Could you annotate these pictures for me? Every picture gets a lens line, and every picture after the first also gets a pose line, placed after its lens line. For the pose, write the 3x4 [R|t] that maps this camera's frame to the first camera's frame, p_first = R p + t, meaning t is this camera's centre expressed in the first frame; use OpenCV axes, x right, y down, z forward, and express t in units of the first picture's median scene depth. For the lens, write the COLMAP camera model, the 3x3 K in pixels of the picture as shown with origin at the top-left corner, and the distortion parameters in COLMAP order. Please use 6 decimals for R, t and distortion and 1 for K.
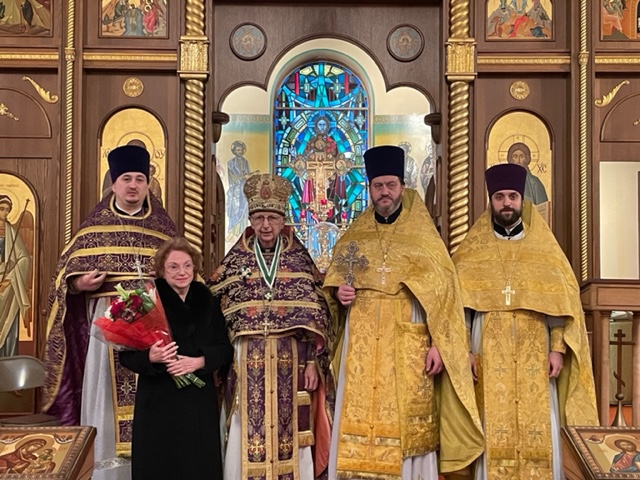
lens RADIAL K [[892.5, 0, 329.1], [0, 892.5, 240.9], [0, 0, 1]] dist [0.081970, -0.041588]
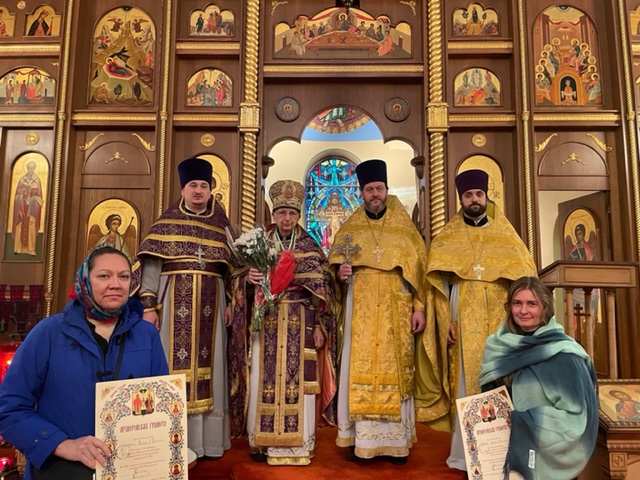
lens RADIAL K [[500.2, 0, 320.0], [0, 500.2, 240.0], [0, 0, 1]] dist [0.079993, -0.096638]
pose [[0.999496, -0.002047, -0.031694, -0.013360], [-0.000492, 0.996803, -0.079903, 0.053153], [0.031756, 0.079878, 0.996299, 0.216884]]
